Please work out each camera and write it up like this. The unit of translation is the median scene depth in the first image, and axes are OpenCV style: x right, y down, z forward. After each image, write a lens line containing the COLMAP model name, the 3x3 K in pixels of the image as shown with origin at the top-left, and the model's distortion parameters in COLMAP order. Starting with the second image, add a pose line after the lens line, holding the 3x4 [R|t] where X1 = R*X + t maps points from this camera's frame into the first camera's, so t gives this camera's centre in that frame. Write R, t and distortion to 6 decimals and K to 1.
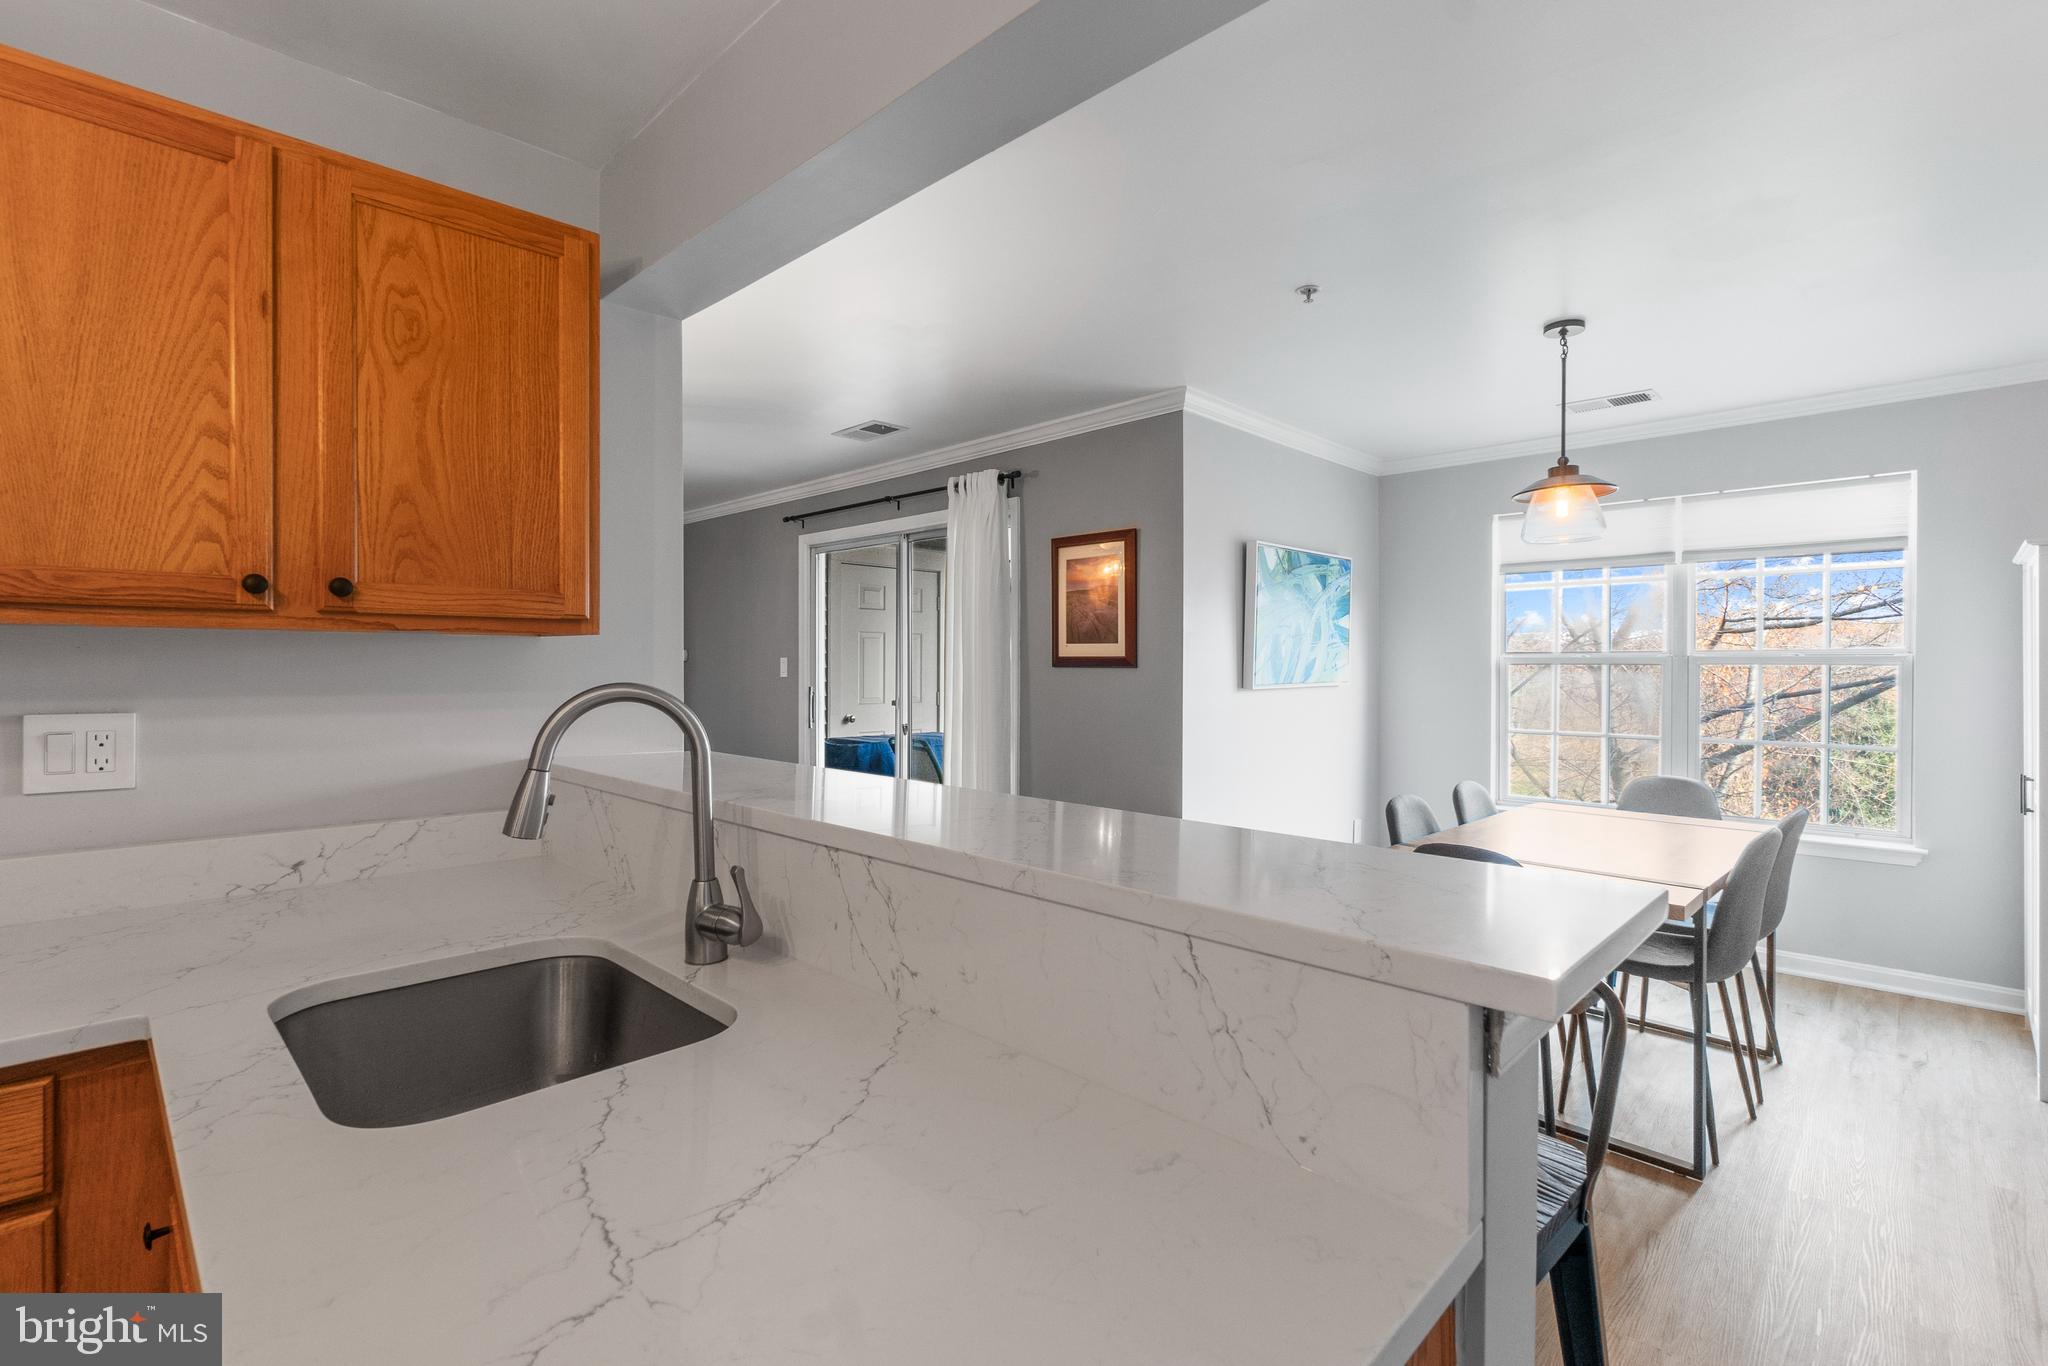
lens RADIAL K [[925.3, 0, 1024.6], [0, 925.3, 671.5], [0, 0, 1]] dist [0.001429, -0.000891]
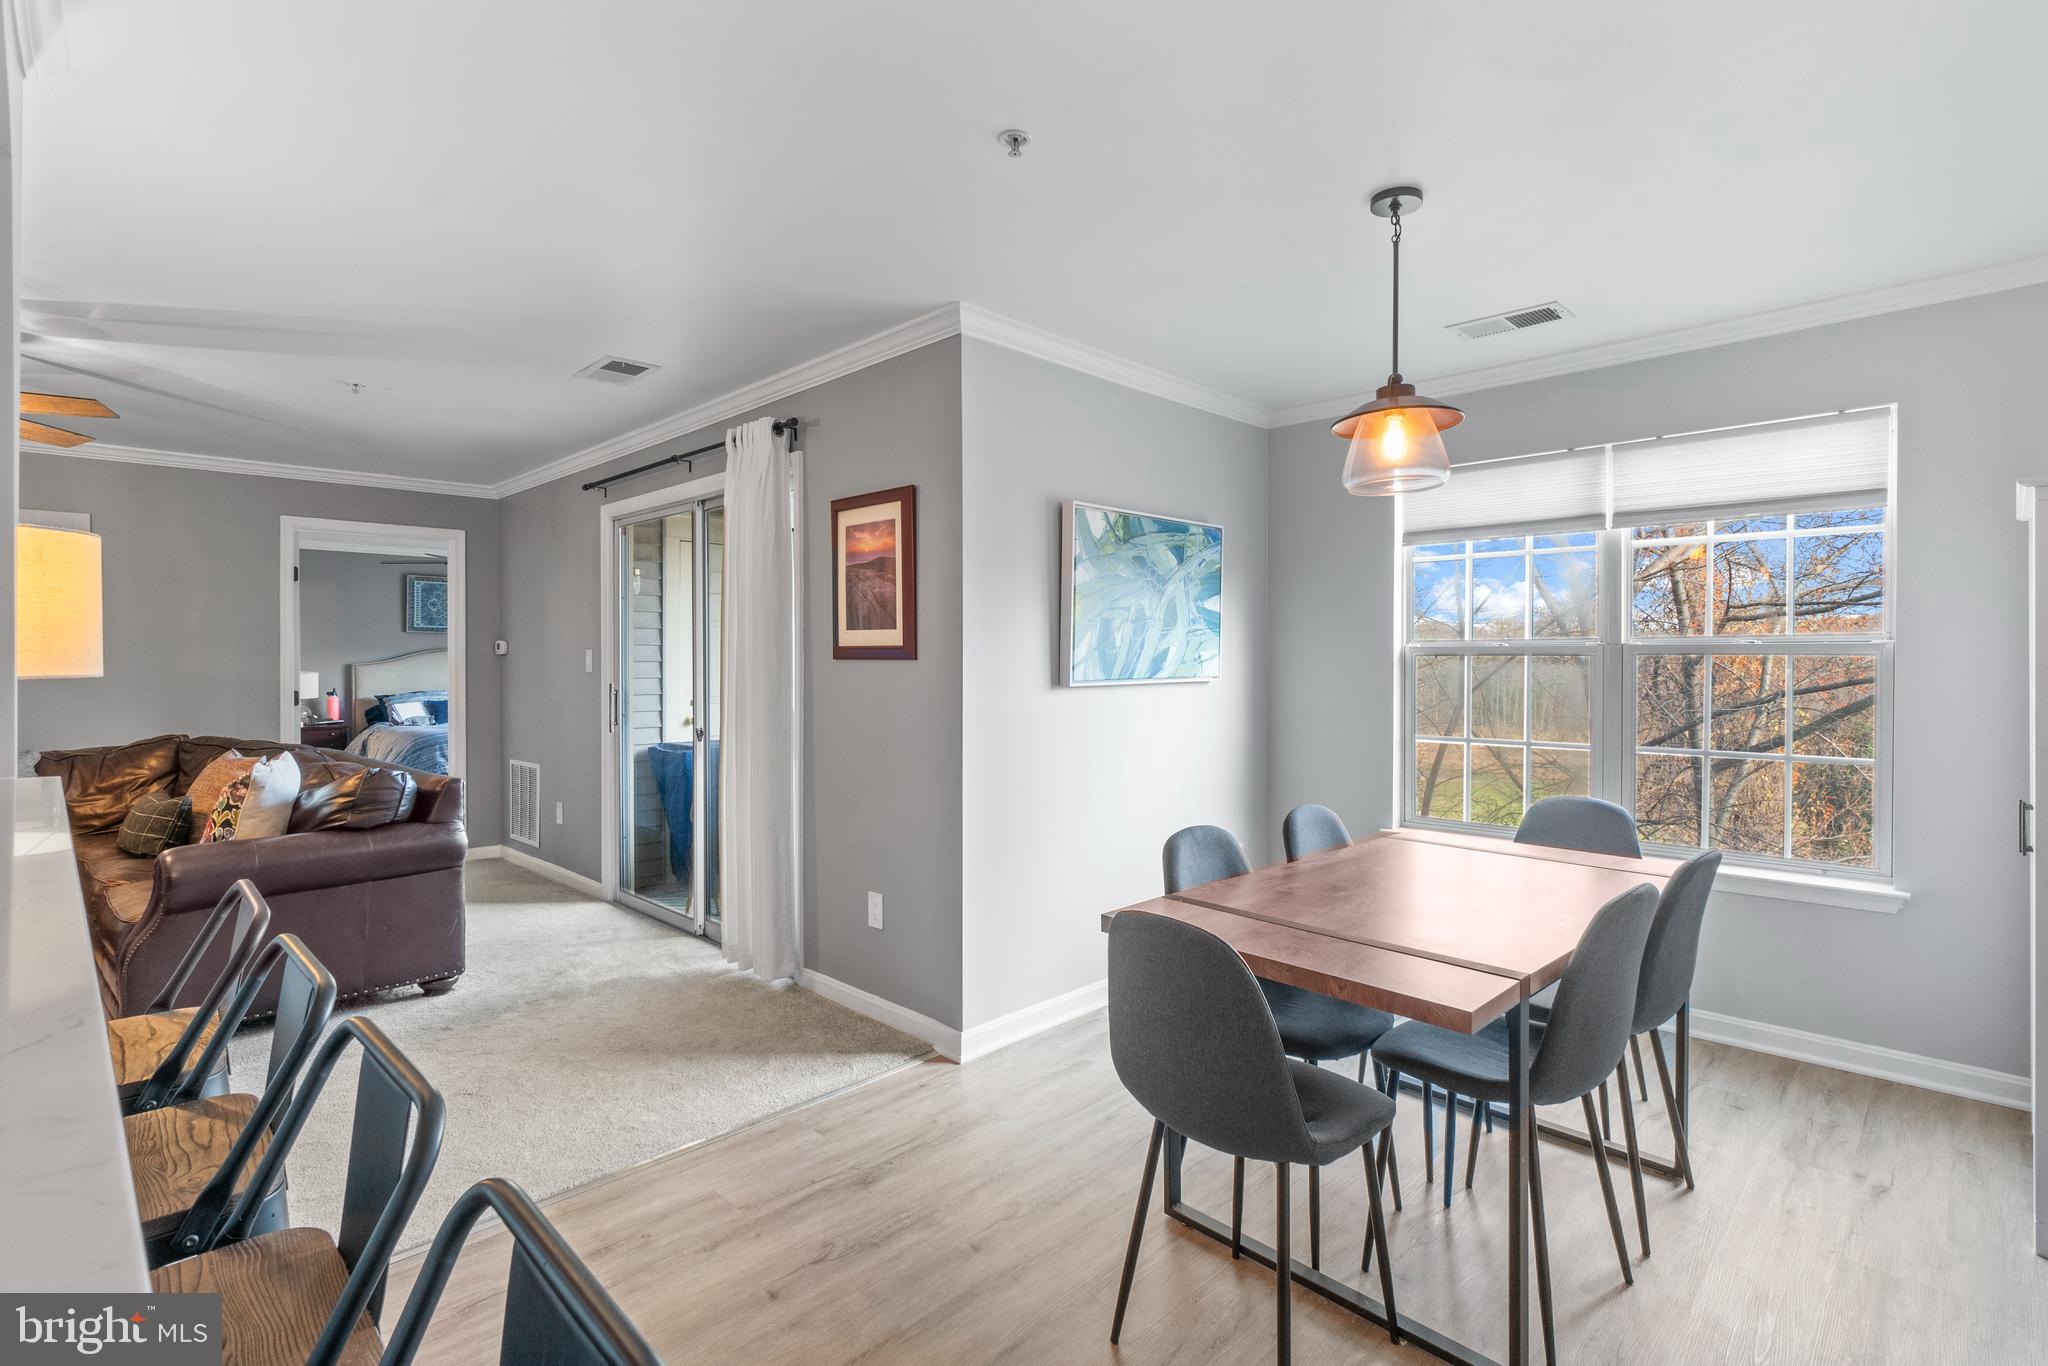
lens RADIAL K [[962.9, 0, 1024.2], [0, 962.9, 668.9], [0, 0, 1]] dist [-0.005278, 0.001118]
pose [[0.999846, -0.001223, -0.017510, 0.220901], [0.001275, 0.999995, 0.002980, 0.001451], [0.017507, -0.003002, 0.999842, 0.164880]]
